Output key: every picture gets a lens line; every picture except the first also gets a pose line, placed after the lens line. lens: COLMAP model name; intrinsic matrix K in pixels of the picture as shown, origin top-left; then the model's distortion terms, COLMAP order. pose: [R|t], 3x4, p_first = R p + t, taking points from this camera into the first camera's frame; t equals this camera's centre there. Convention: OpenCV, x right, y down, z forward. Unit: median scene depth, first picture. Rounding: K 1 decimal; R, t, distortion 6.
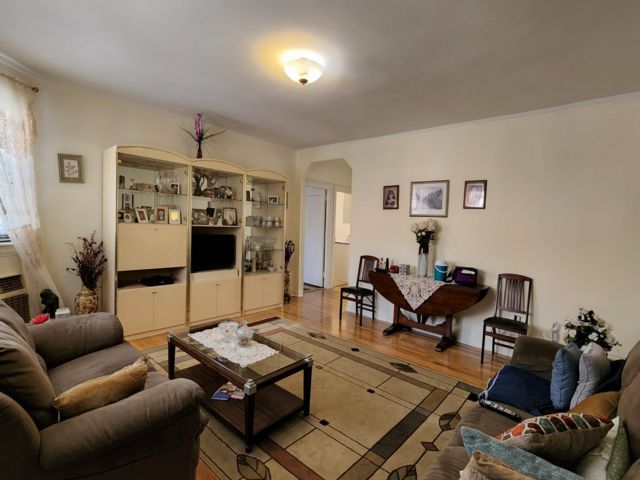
lens RADIAL K [[314.3, 0, 318.4], [0, 314.3, 237.2], [0, 0, 1]] dist [0.002378, -0.001498]
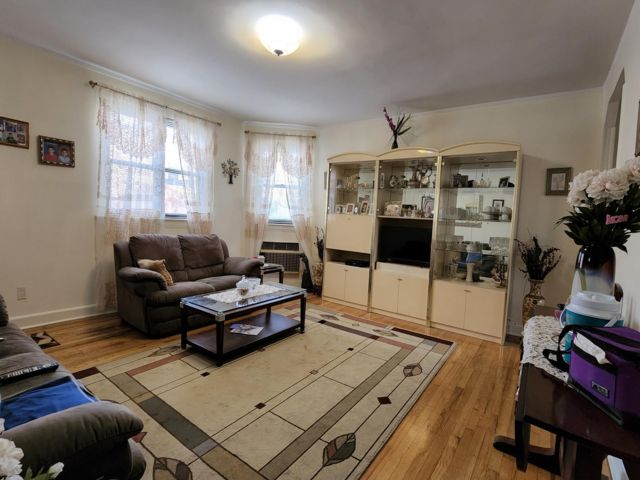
lens RADIAL K [[314.3, 0, 318.4], [0, 314.3, 237.2], [0, 0, 1]] dist [0.002378, -0.001498]
pose [[0.103379, 0.018863, -0.994463, 0.624526], [-0.101079, 0.994843, 0.008363, 0.043797], [0.989493, 0.099654, 0.104753, 0.686000]]
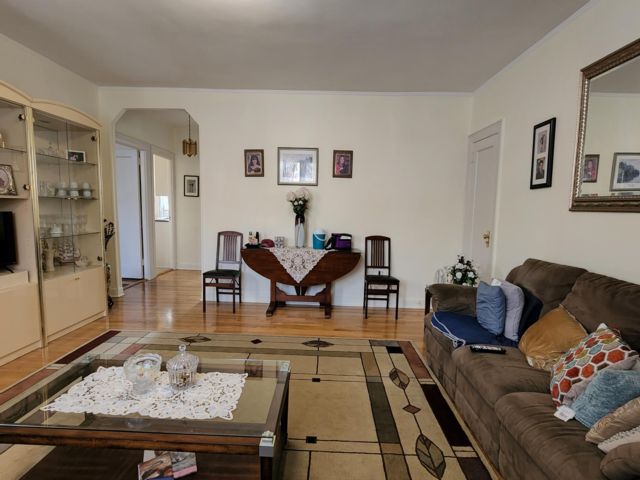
lens RADIAL K [[314.3, 0, 318.4], [0, 314.3, 237.2], [0, 0, 1]] dist [0.002378, -0.001498]
pose [[0.766303, -0.087502, 0.636493, -0.236223], [0.040457, 0.995288, 0.088120, 0.011247], [-0.641205, -0.041777, 0.766232, 0.229509]]
